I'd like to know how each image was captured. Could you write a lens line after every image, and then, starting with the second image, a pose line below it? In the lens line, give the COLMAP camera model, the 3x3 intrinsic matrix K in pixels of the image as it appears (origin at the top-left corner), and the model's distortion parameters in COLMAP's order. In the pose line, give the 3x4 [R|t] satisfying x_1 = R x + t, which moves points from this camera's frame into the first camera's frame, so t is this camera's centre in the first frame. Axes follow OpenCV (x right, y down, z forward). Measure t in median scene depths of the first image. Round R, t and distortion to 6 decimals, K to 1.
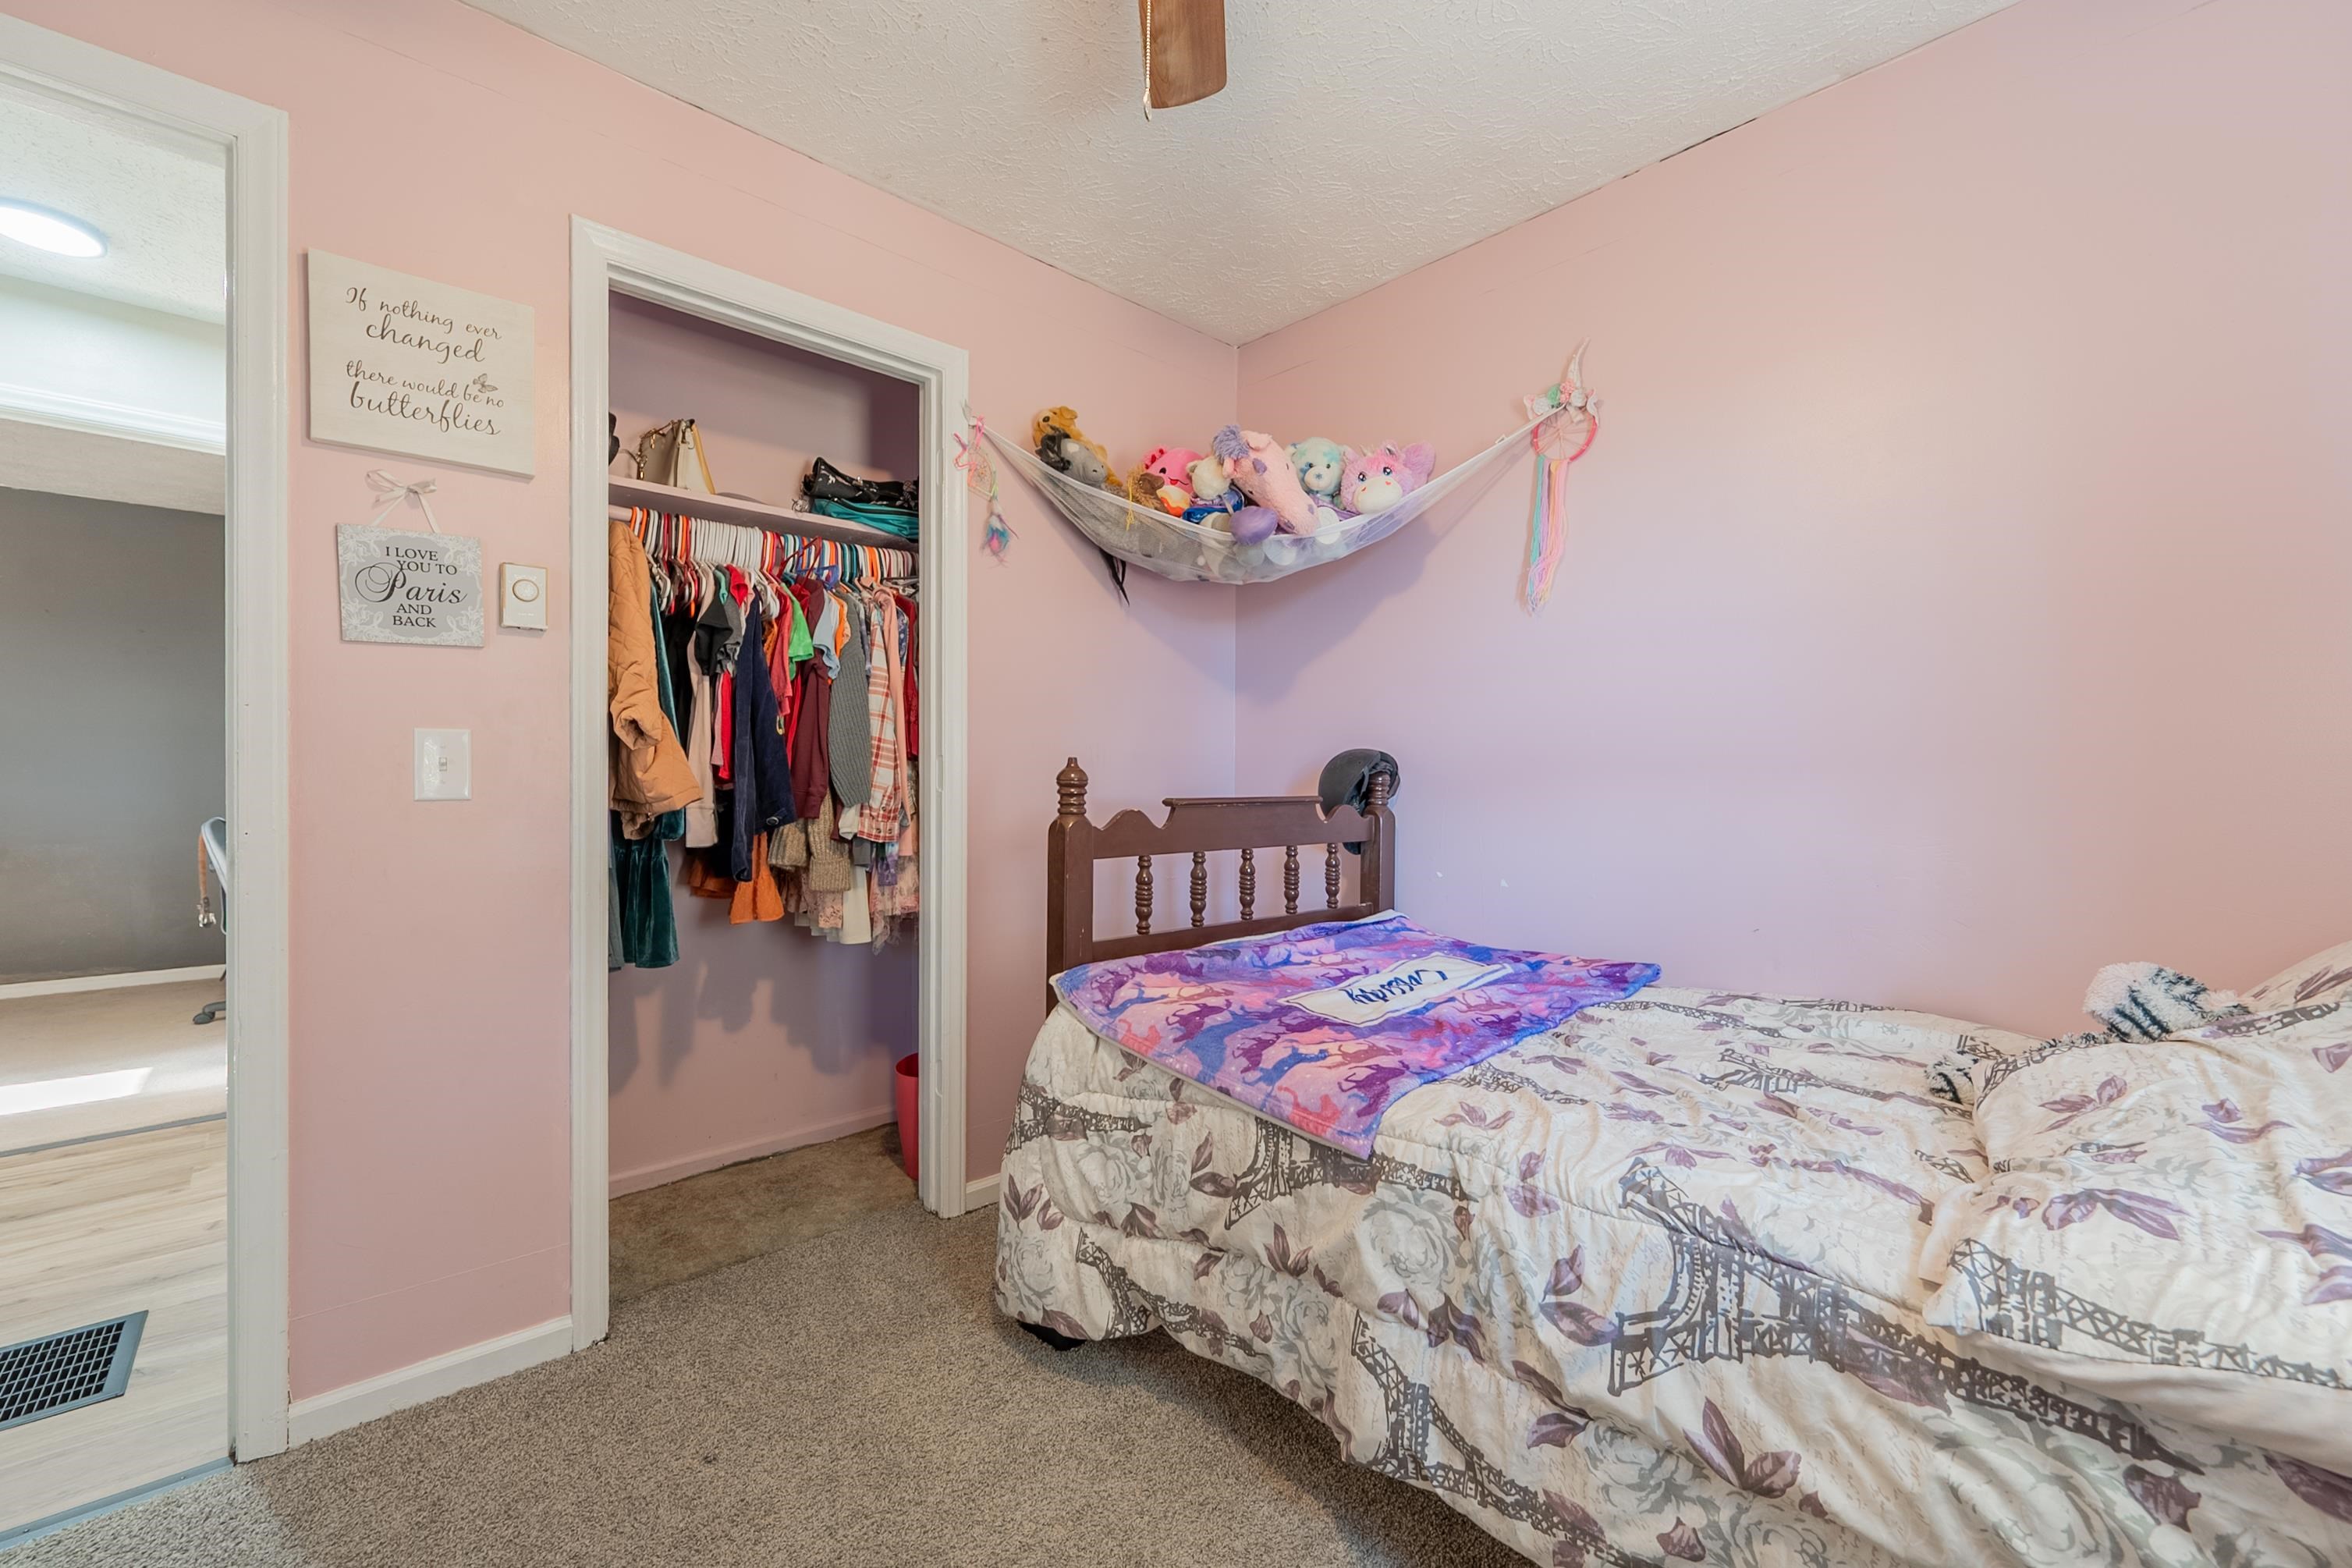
lens RADIAL K [[952.4, 0, 1184.5], [0, 952.4, 783.7], [0, 0, 1]] dist [0.007992, -0.001494]
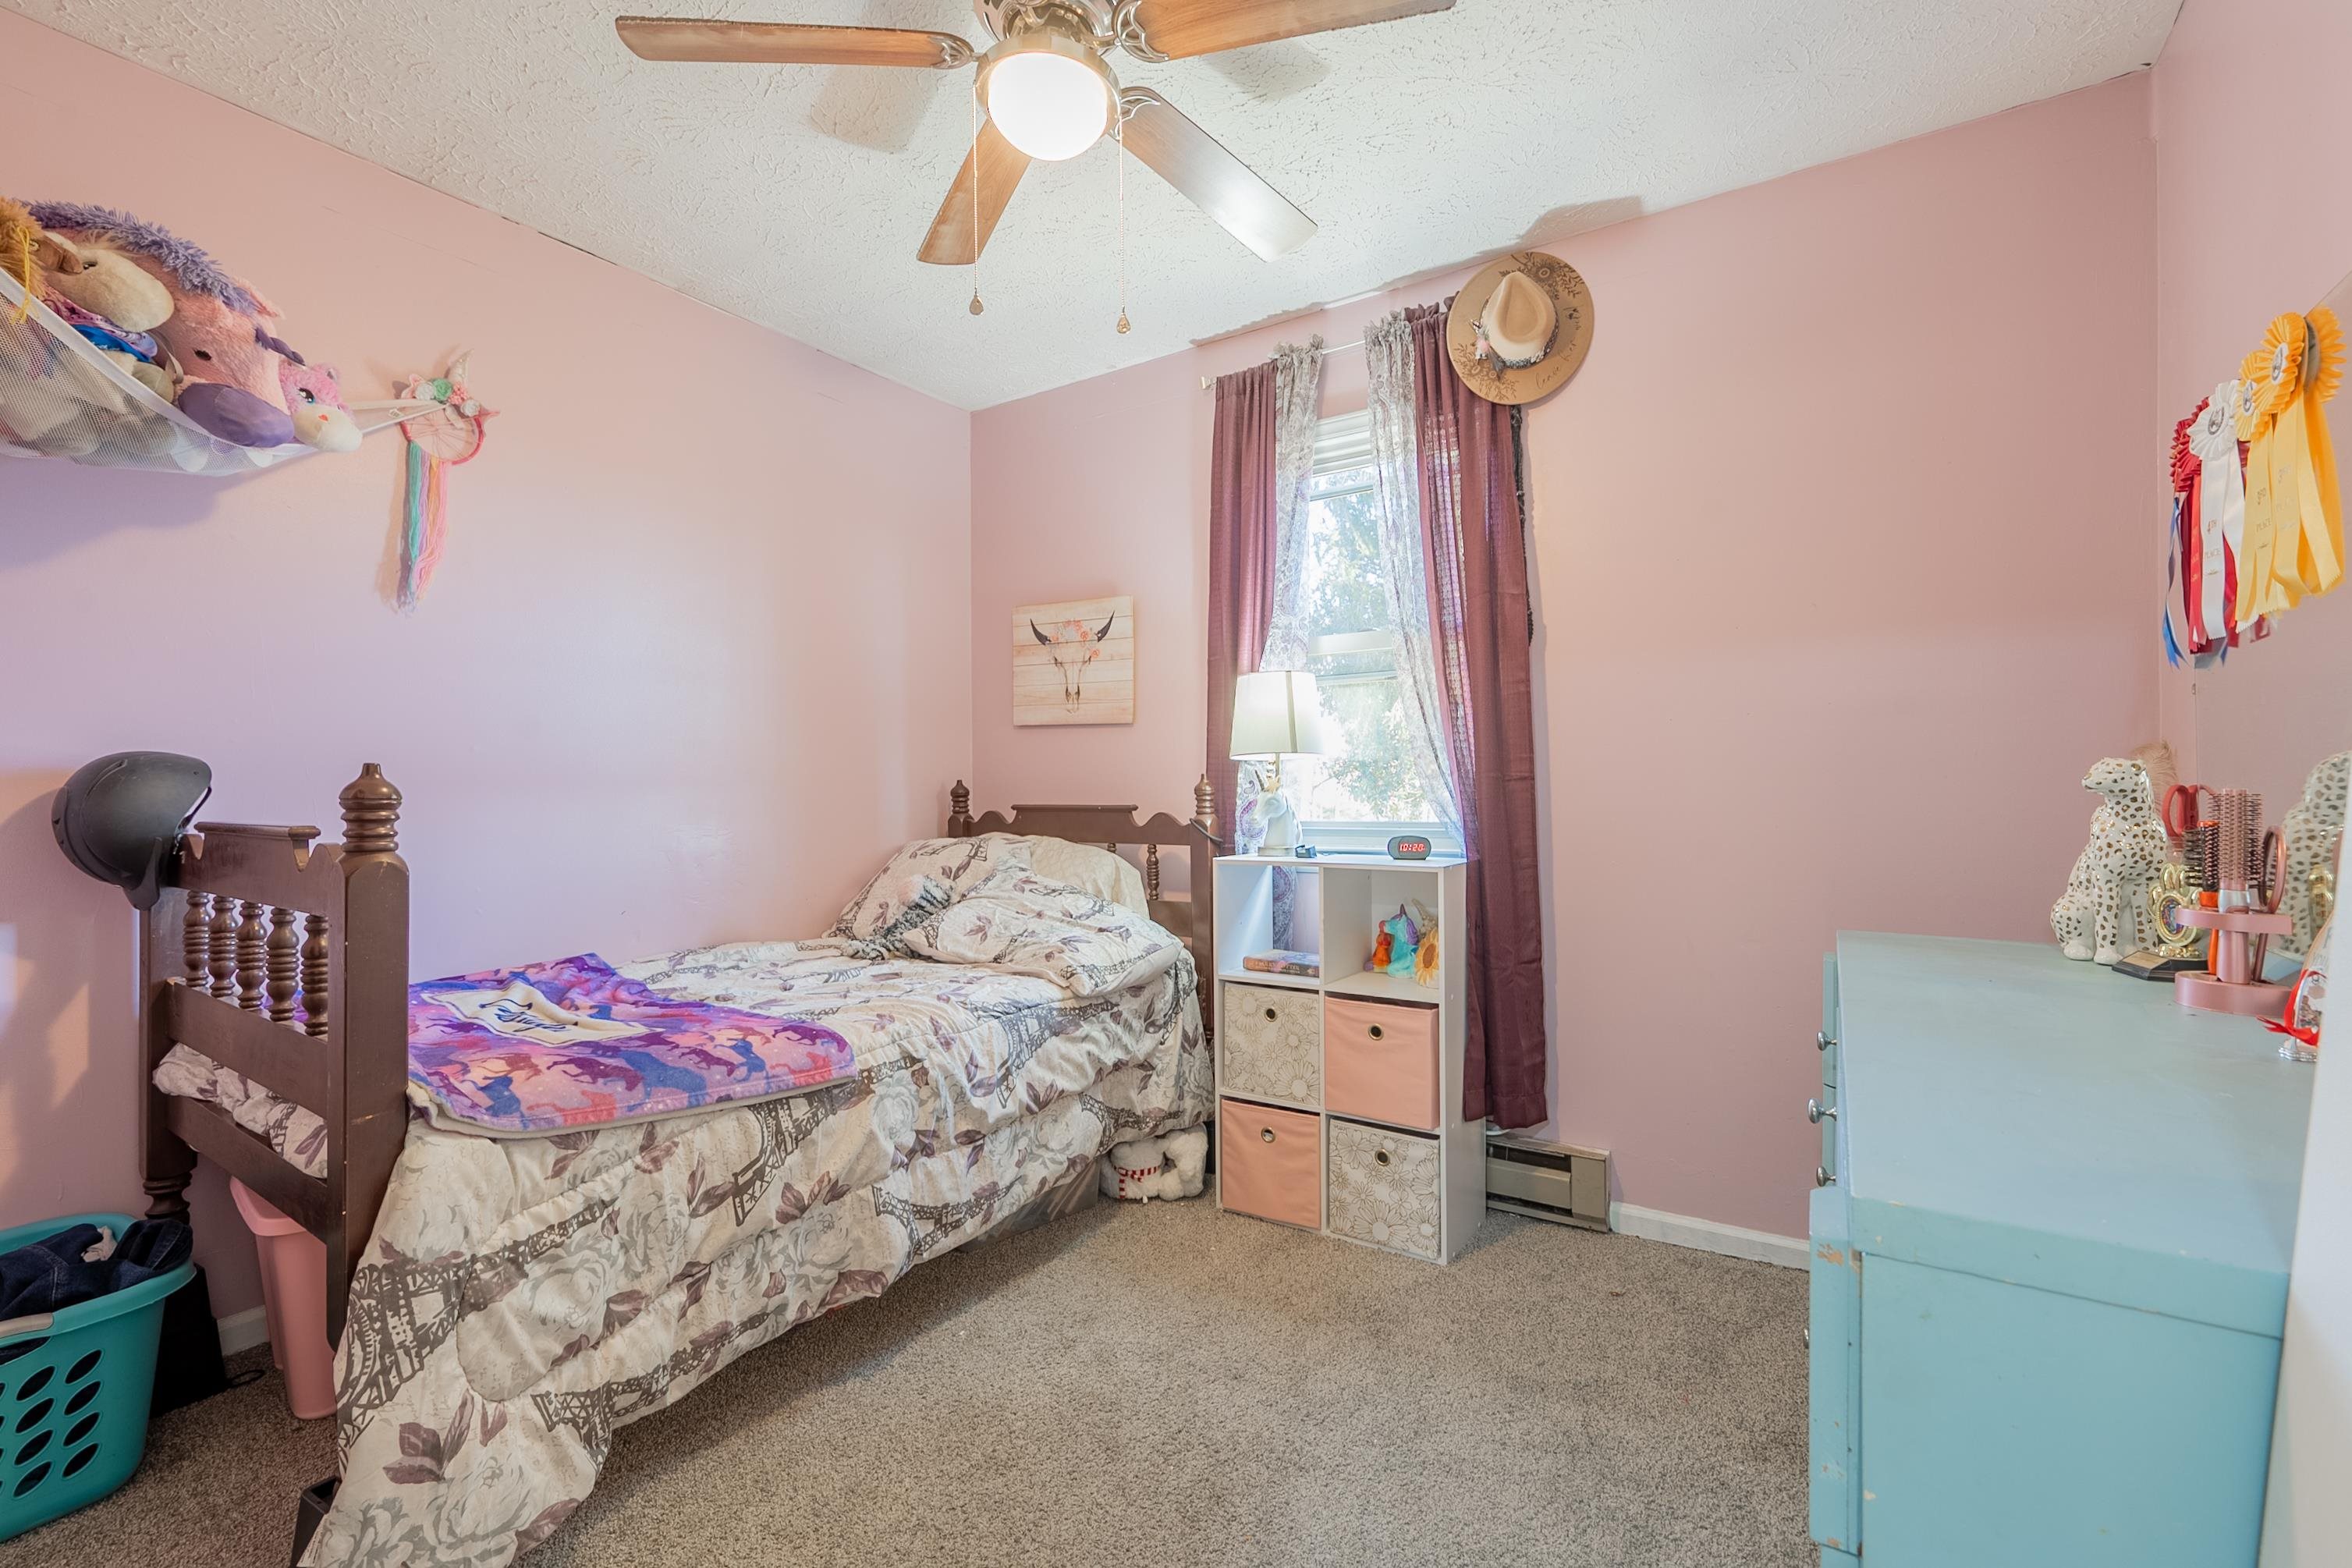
lens RADIAL K [[1048.7, 0, 1183.4], [0, 1048.7, 788.0], [0, 0, 1]] dist [0.004962, 0.000119]
pose [[-0.234176, -0.005773, 0.972177, -1.350138], [0.007500, 0.999942, 0.007744, -0.016956], [-0.972165, 0.009104, -0.234119, 0.909692]]
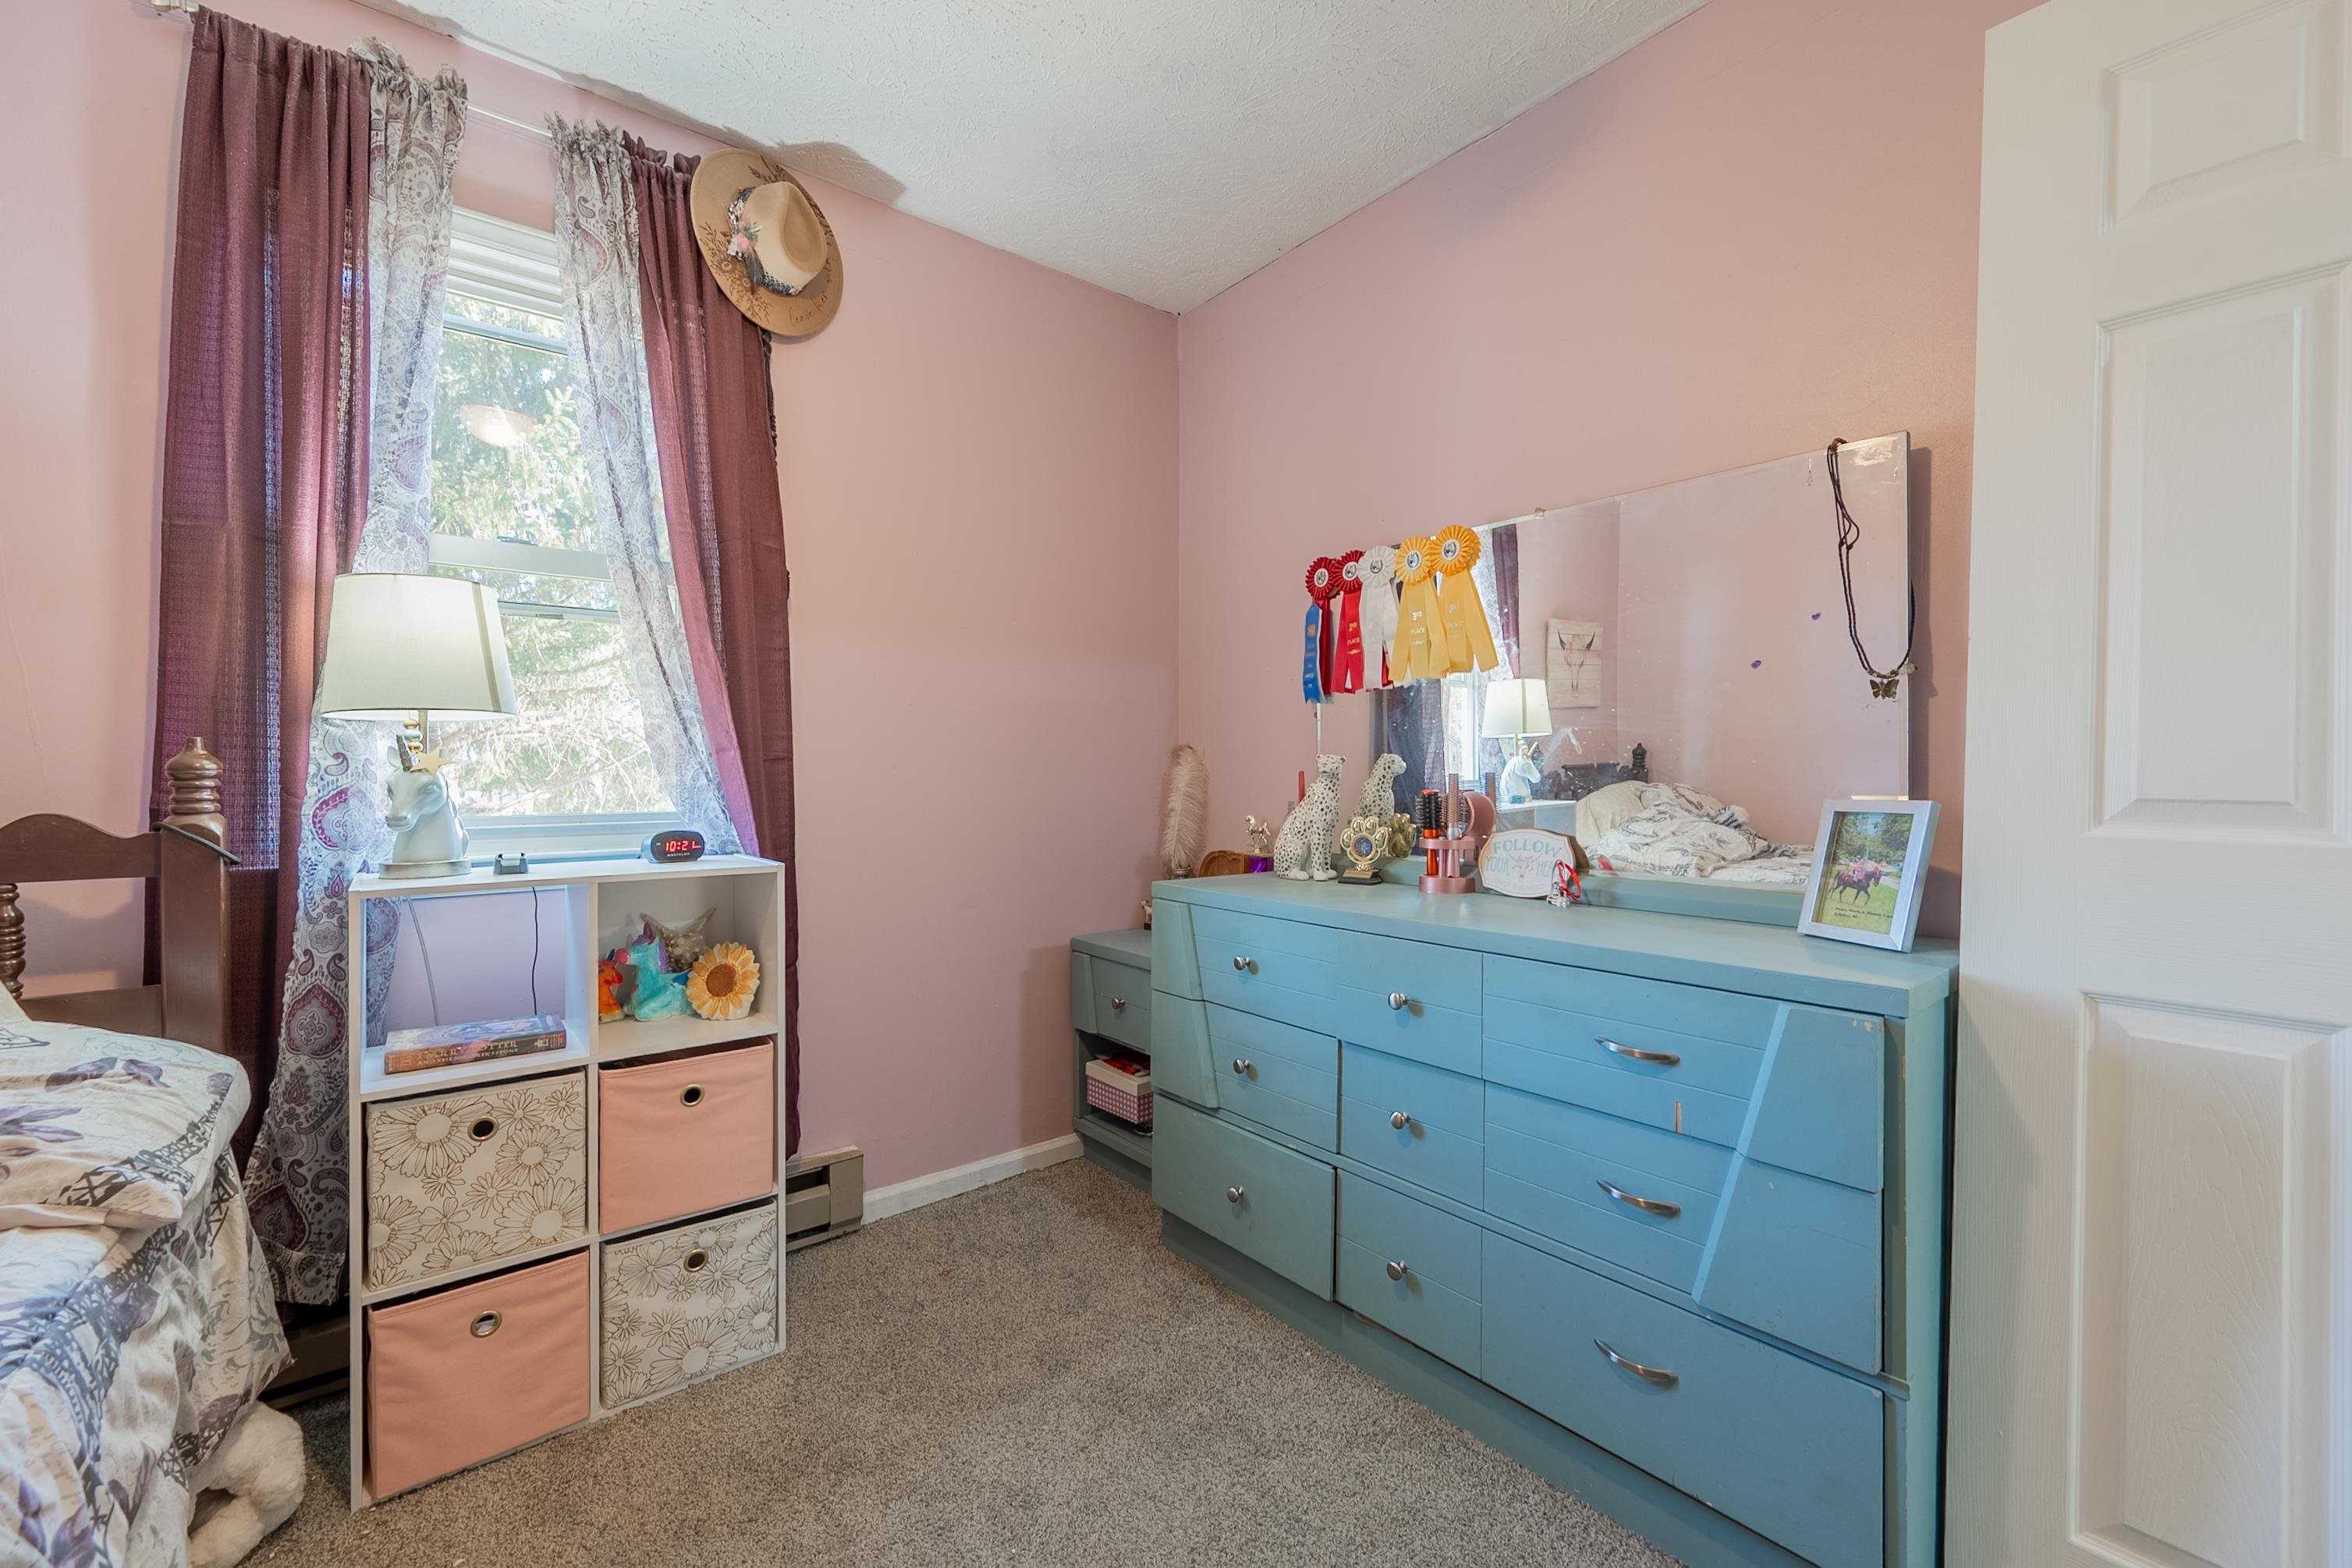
lens RADIAL K [[952.4, 0, 1213.4], [0, 952.4, 764.8], [0, 0, 1]] dist [0.007992, -0.001494]
pose [[-0.998145, -0.010914, 0.059900, -0.374425], [-0.010949, 0.999940, -0.000251, -0.011654], [-0.059893, -0.000906, -0.998204, 1.370477]]
